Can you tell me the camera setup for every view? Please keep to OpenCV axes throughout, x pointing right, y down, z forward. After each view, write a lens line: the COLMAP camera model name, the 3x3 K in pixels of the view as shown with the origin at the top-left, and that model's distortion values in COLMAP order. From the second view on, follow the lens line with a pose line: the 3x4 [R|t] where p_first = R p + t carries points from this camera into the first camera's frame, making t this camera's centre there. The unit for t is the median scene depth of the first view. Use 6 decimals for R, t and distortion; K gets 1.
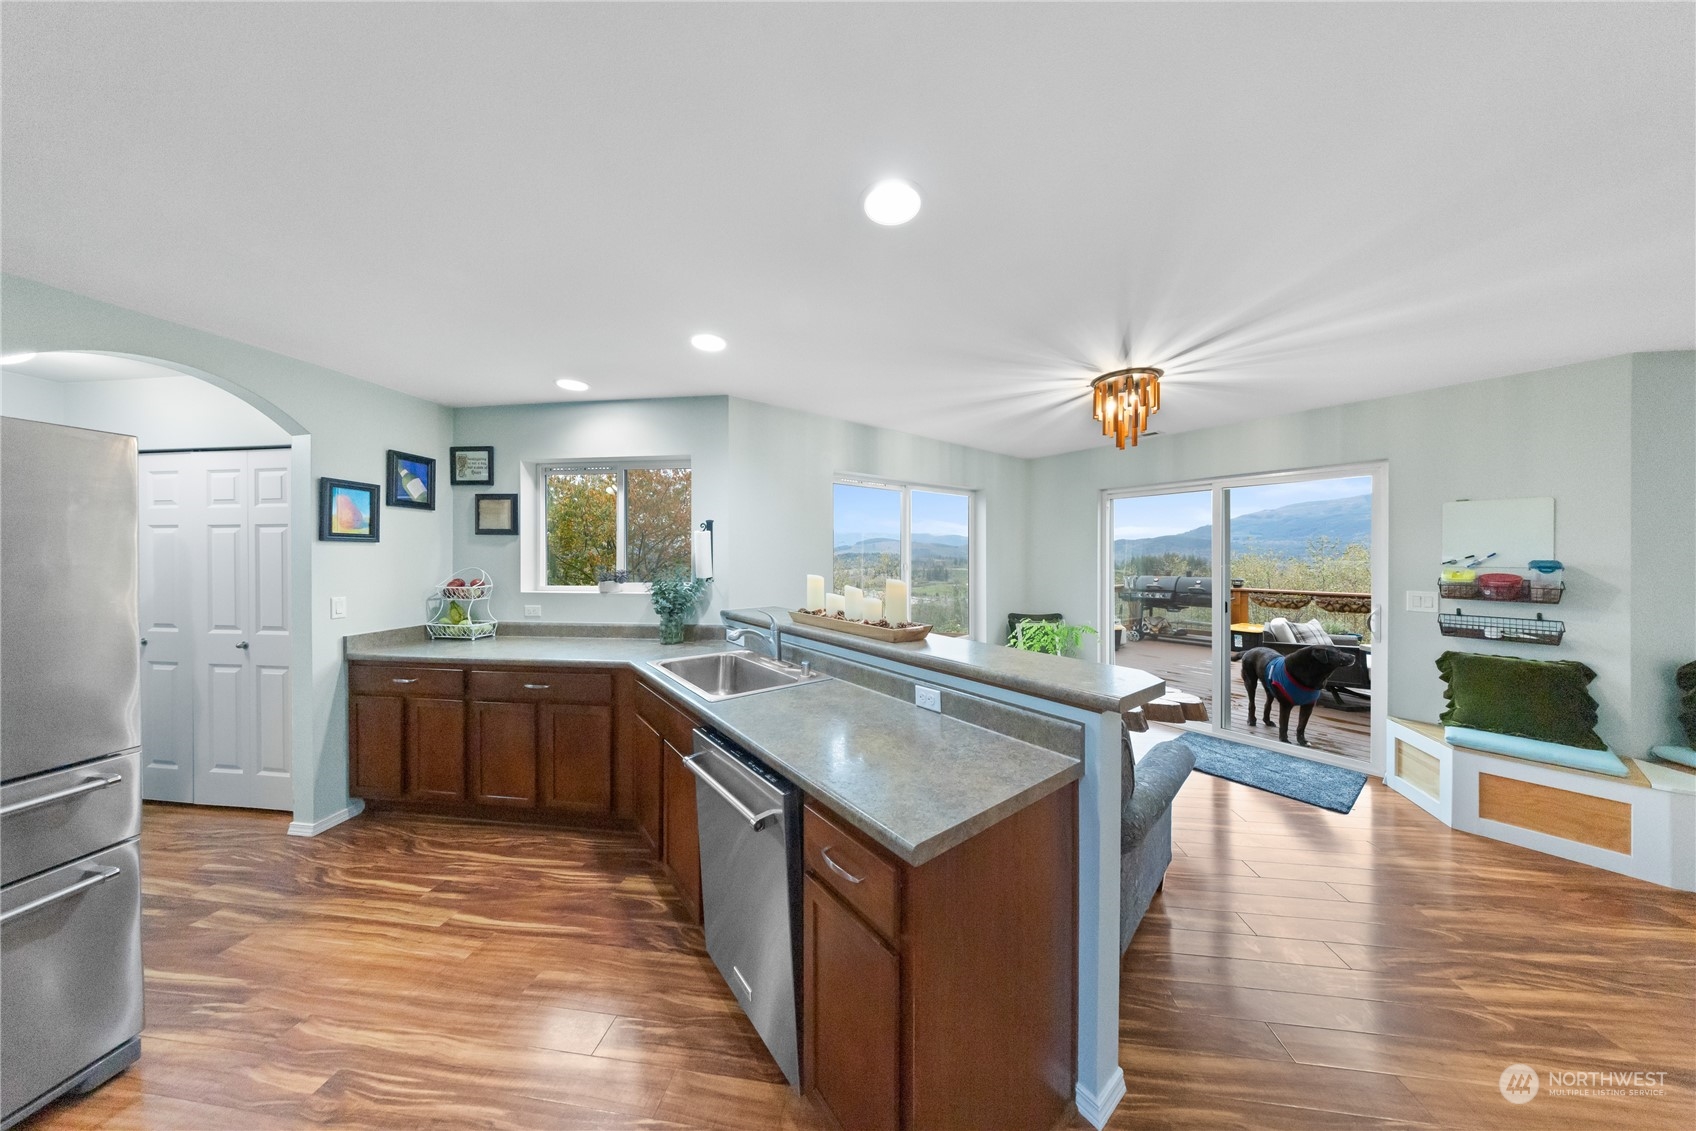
lens RADIAL K [[489.3, 0, 842.0], [0, 489.3, 557.4], [0, 0, 1]] dist [-0.000684, -0.000234]
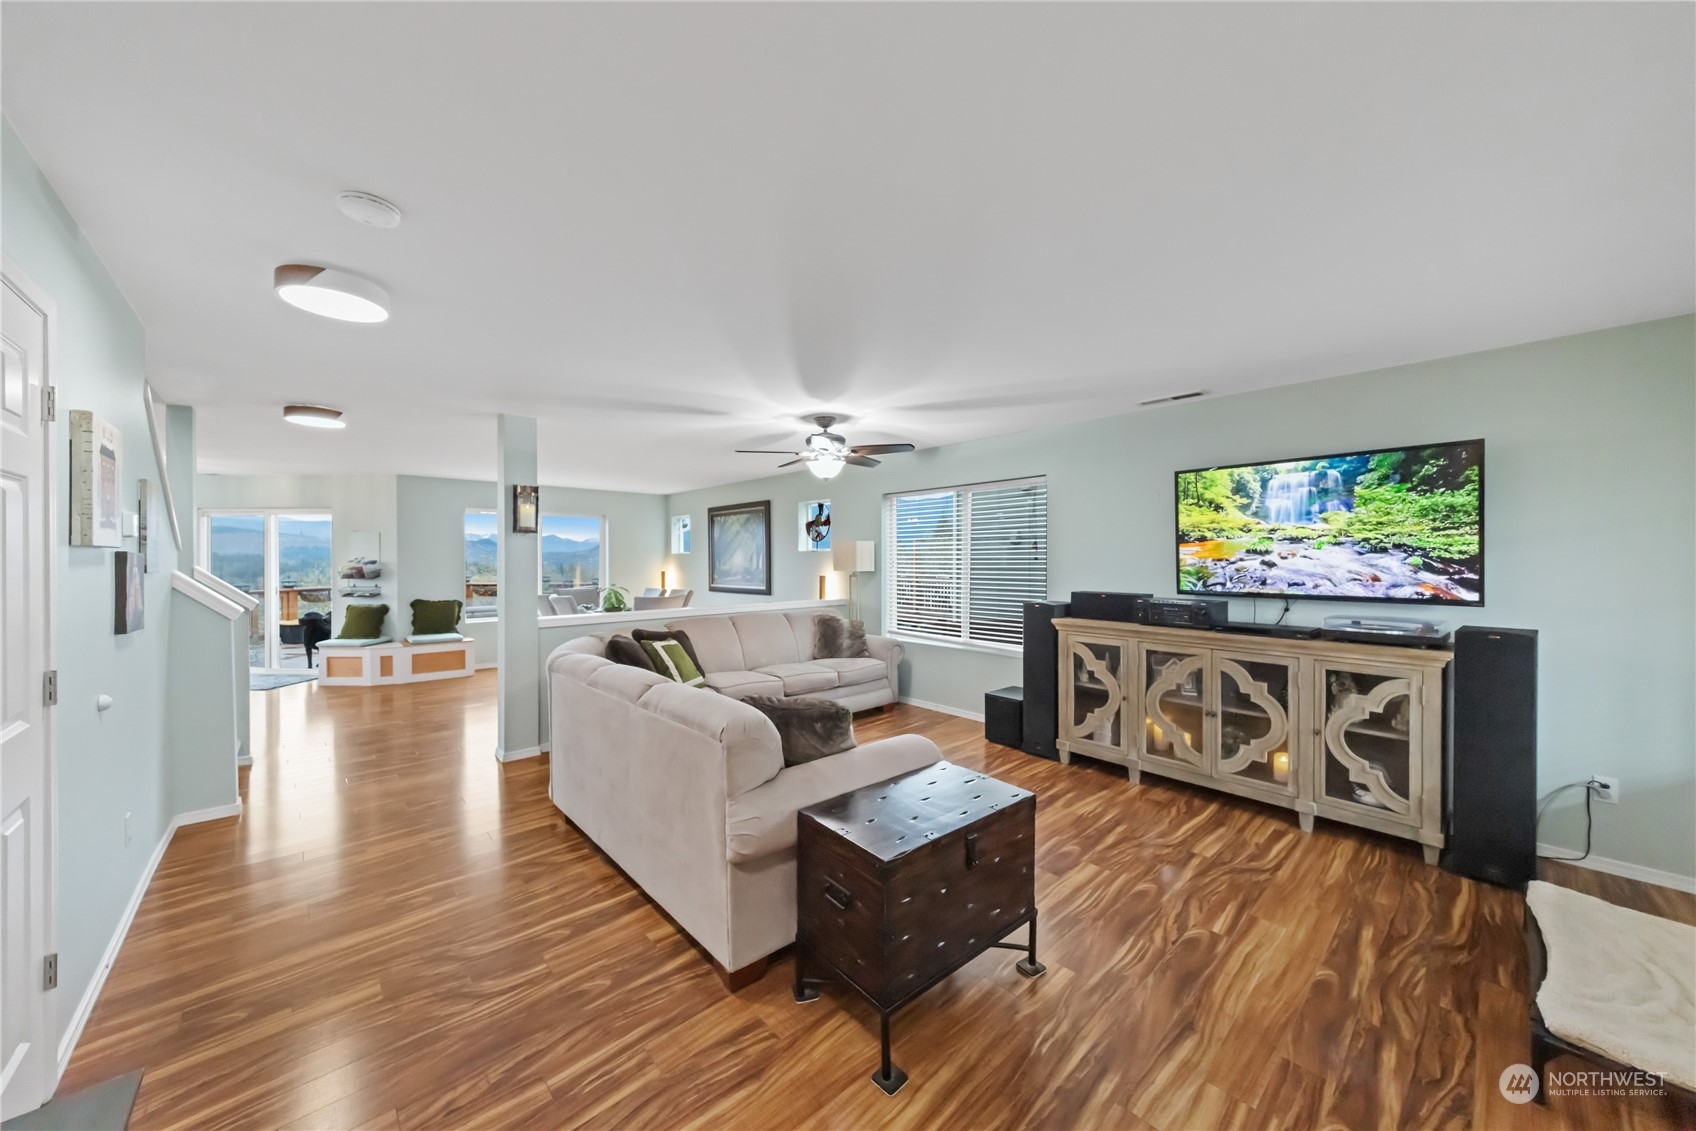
lens RADIAL K [[598.9, 0, 849.1], [0, 598.9, 560.9], [0, 0, 1]] dist [0.006157, -0.001048]
pose [[0.634951, -0.006375, 0.772526, 0.648741], [0.005415, 0.999978, 0.003801, 0.010708], [-0.772533, 0.001770, 0.634972, -2.273345]]
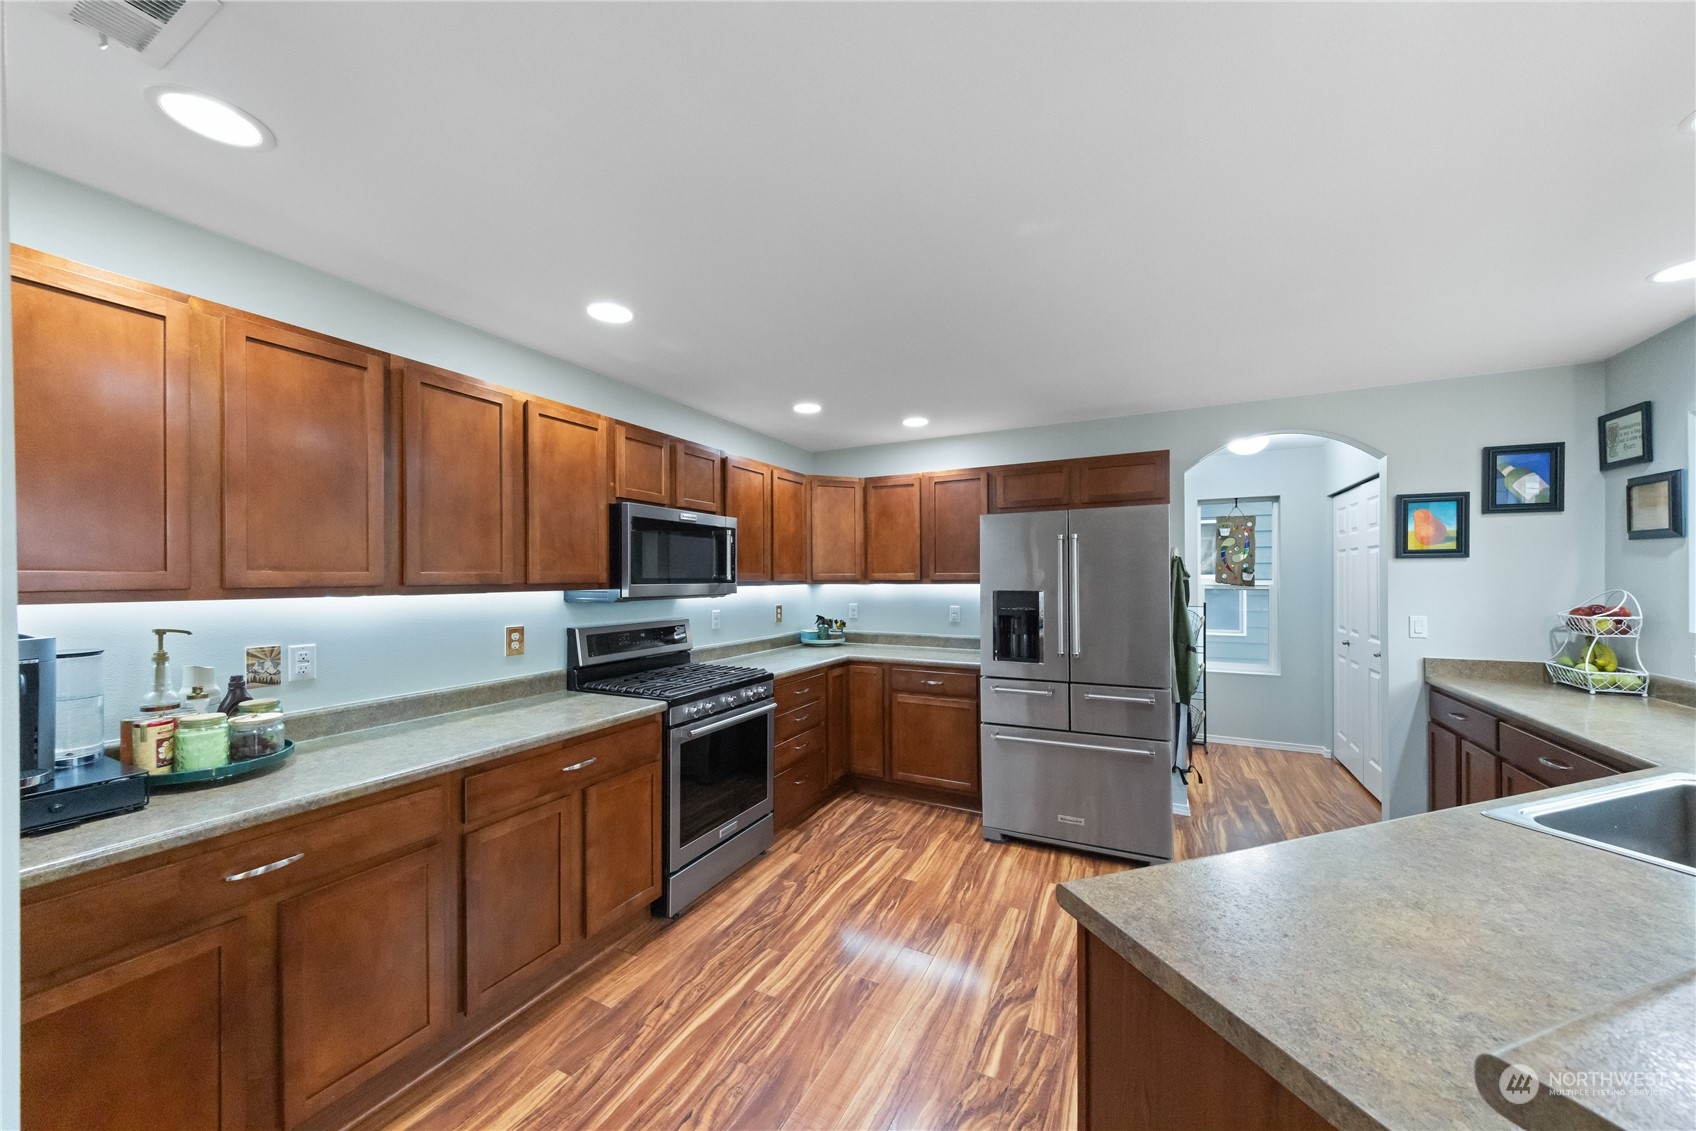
lens RADIAL K [[598.9, 0, 847.6], [0, 598.9, 573.9], [0, 0, 1]] dist [0.006157, -0.001048]
pose [[-0.340143, -0.002291, -0.940371, 0.445568], [0.001741, 0.999994, -0.003066, -0.000422], [0.940372, -0.002680, -0.340136, 0.326292]]
